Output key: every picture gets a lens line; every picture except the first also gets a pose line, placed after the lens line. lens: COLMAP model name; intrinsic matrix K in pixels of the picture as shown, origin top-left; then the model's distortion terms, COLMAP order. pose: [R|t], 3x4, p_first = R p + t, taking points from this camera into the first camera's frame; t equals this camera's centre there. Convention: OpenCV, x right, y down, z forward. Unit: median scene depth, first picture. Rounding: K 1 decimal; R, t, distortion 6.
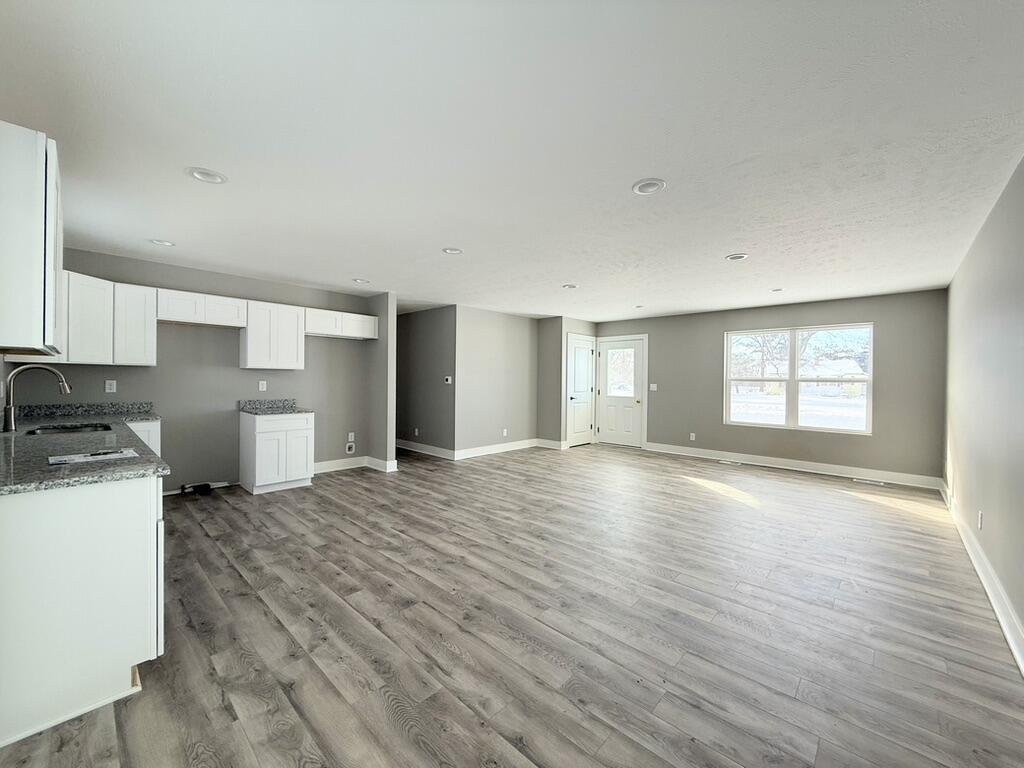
lens RADIAL K [[406.0, 0, 508.9], [0, 406.0, 382.8], [0, 0, 1]] dist [0.000769, -0.000004]
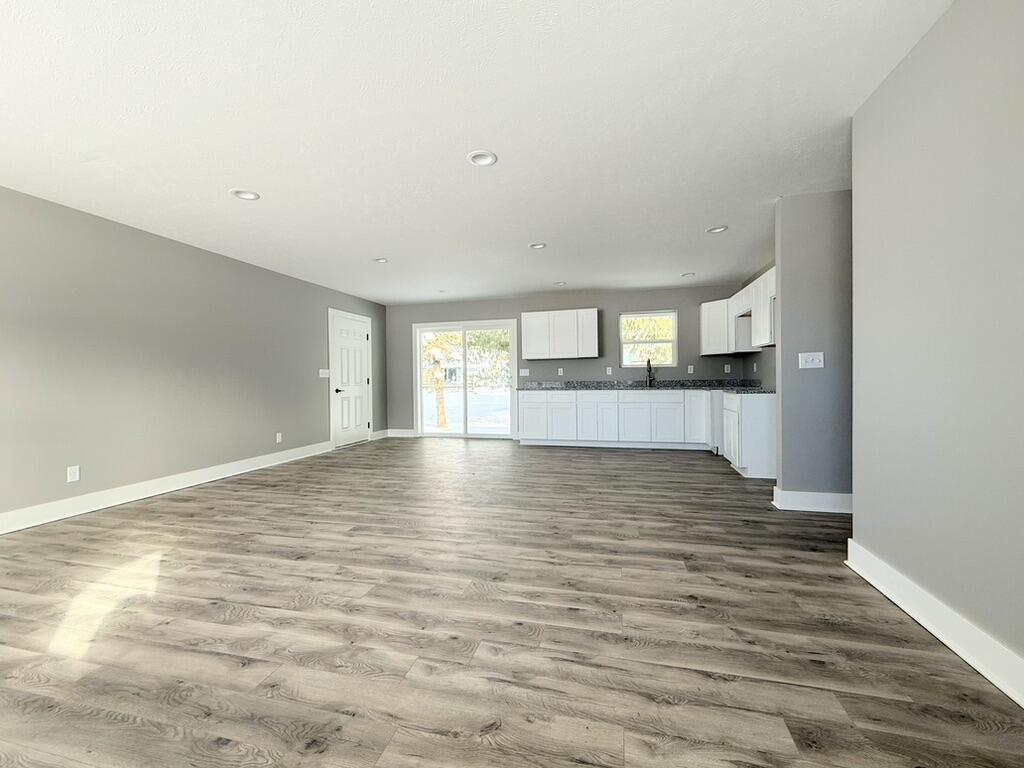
lens RADIAL K [[427.5, 0, 508.6], [0, 427.5, 390.8], [0, 0, 1]] dist [0.001752, -0.000022]
pose [[-0.877311, 0.010758, -0.479801, 0.505180], [-0.002871, 0.999613, 0.027663, 0.053116], [0.479913, 0.025647, -0.876941, 1.979883]]
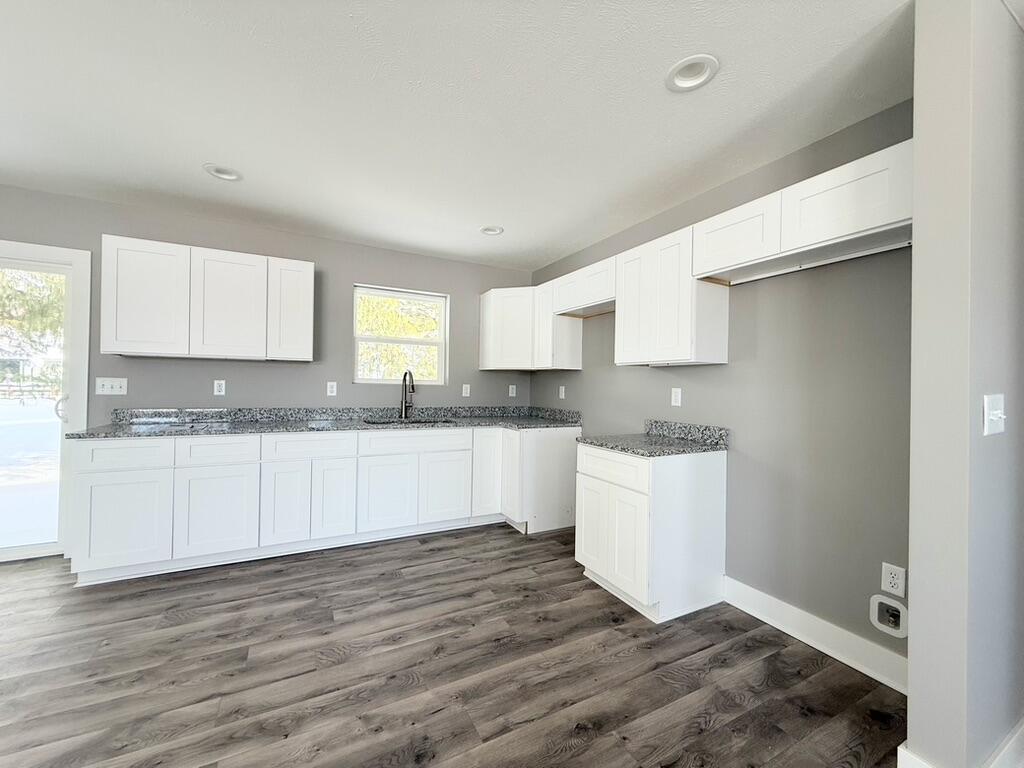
lens RADIAL K [[406.0, 0, 508.9], [0, 406.0, 382.8], [0, 0, 1]] dist [0.000769, -0.000004]
pose [[-0.328685, -0.027235, -0.944047, -0.018775], [-0.031672, 0.999340, -0.017803, 0.007095], [0.943909, 0.024048, -0.329330, 1.255946]]
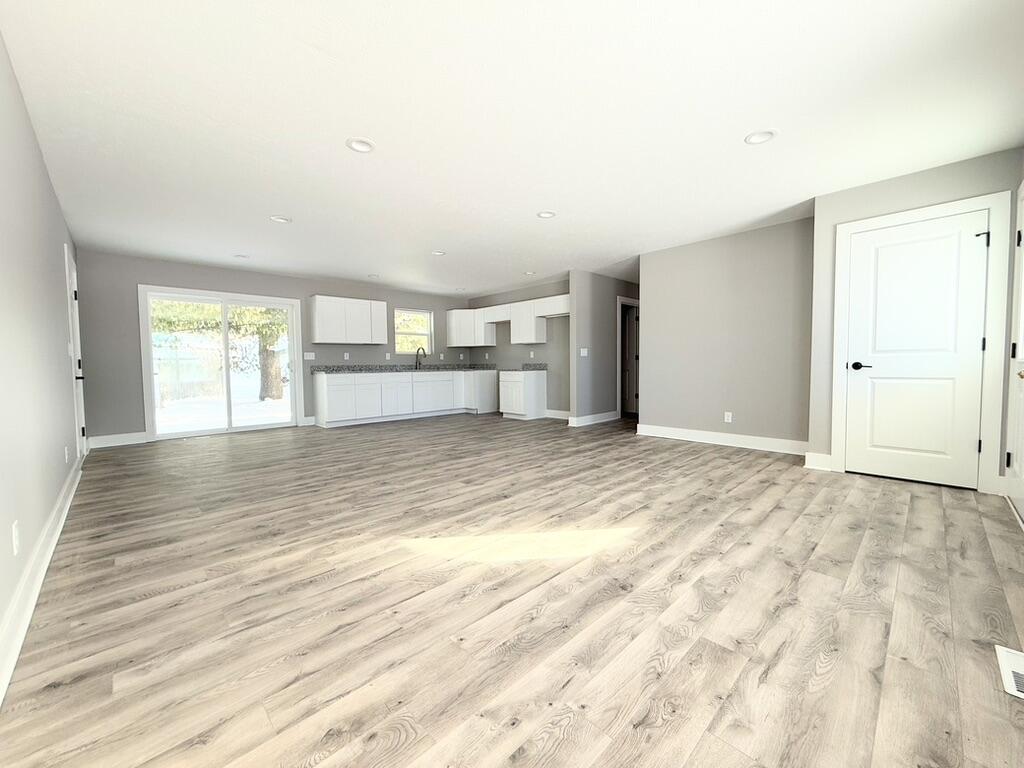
lens RADIAL K [[406.0, 0, 508.9], [0, 406.0, 382.8], [0, 0, 1]] dist [0.000769, -0.000004]
pose [[-0.049641, 0.033222, -0.998214, 1.264418], [0.001947, 0.999448, 0.033166, 0.083686], [0.998765, -0.000297, -0.049678, 1.285704]]
